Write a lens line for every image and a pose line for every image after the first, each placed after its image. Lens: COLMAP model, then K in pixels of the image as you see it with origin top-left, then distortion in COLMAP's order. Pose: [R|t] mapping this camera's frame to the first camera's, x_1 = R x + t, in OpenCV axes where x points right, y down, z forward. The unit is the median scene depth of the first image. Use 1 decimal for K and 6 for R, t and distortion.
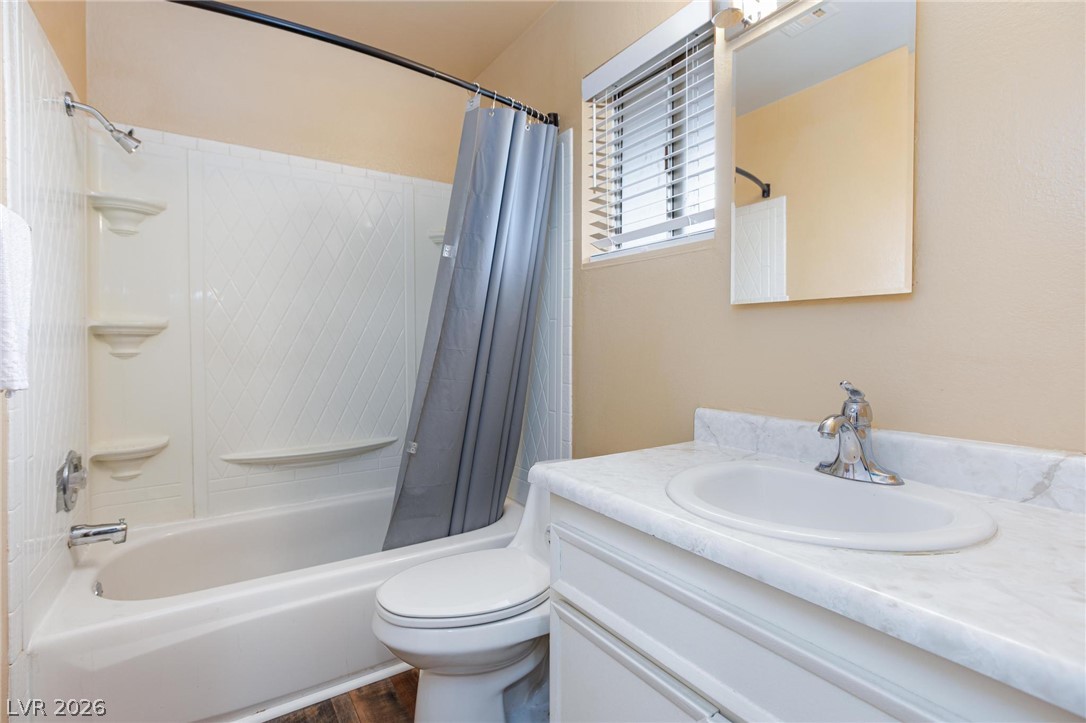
lens RADIAL K [[510.4, 0, 540.7], [0, 510.4, 362.1], [0, 0, 1]] dist [-0.000759, -0.000276]
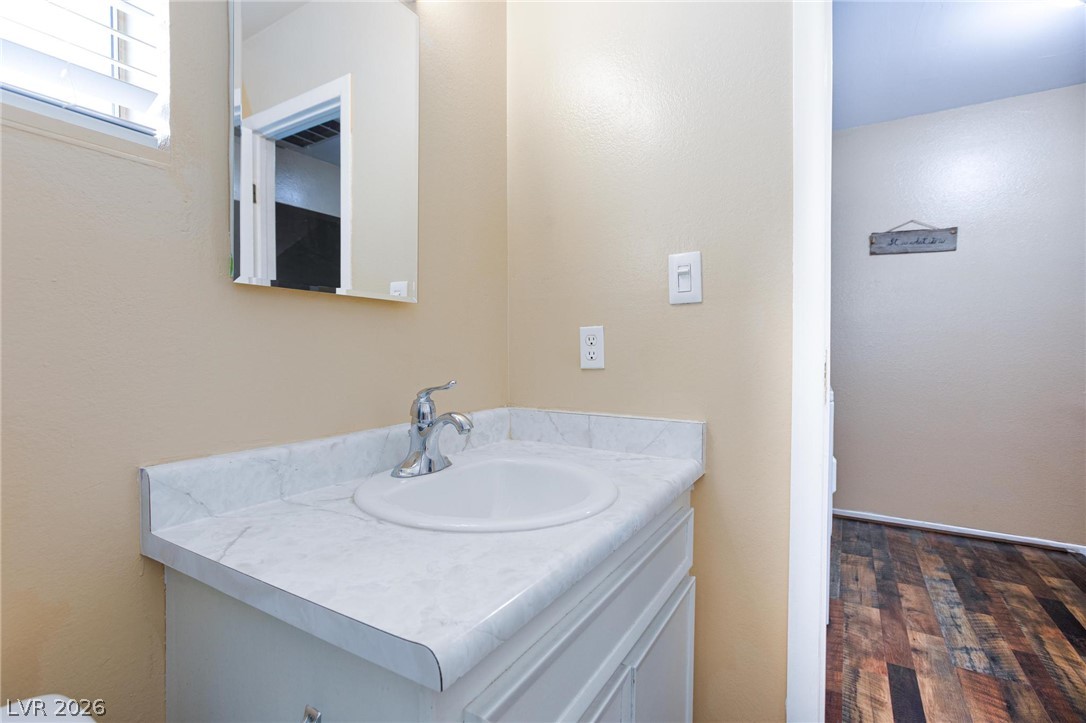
lens RADIAL K [[510.4, 0, 548.0], [0, 510.4, 351.7], [0, 0, 1]] dist [-0.000759, -0.000276]
pose [[-0.435328, -0.005599, 0.900255, -0.301800], [0.022133, 0.999612, 0.016919, -0.027841], [-0.900000, 0.027291, -0.435035, 0.729633]]
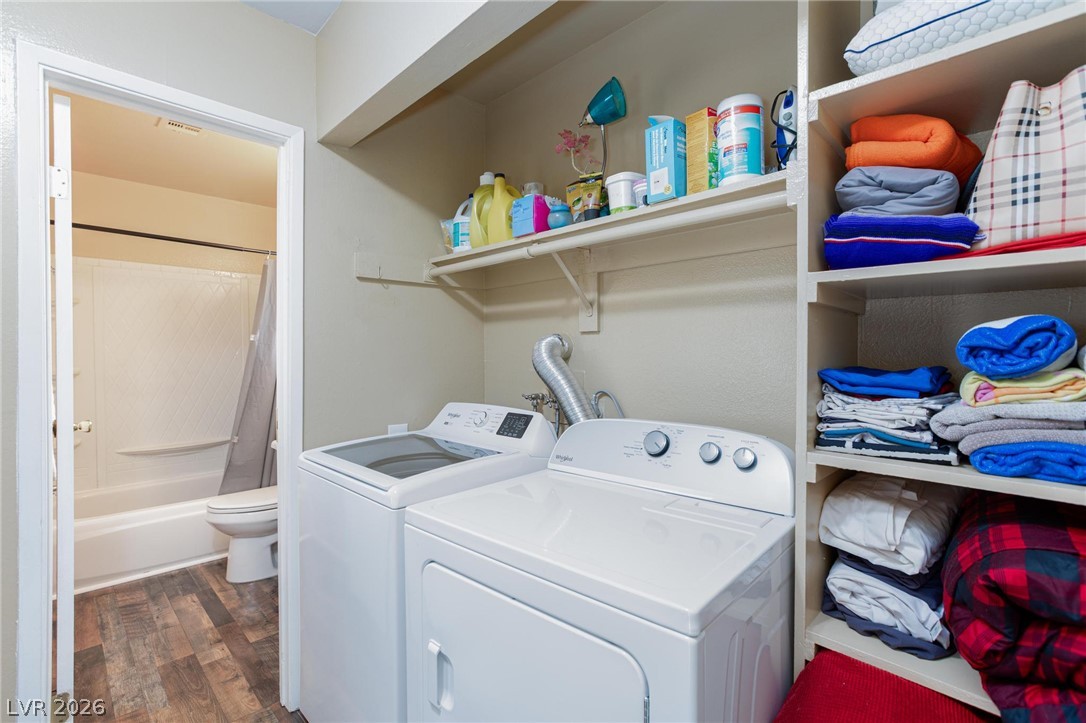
lens RADIAL K [[510.4, 0, 552.8], [0, 510.4, 358.2], [0, 0, 1]] dist [-0.000759, -0.000276]
pose [[0.980781, -0.006539, 0.195003, 0.568659], [0.009992, 0.999810, -0.016729, -0.094349], [-0.194856, 0.018356, 0.980660, -1.153067]]
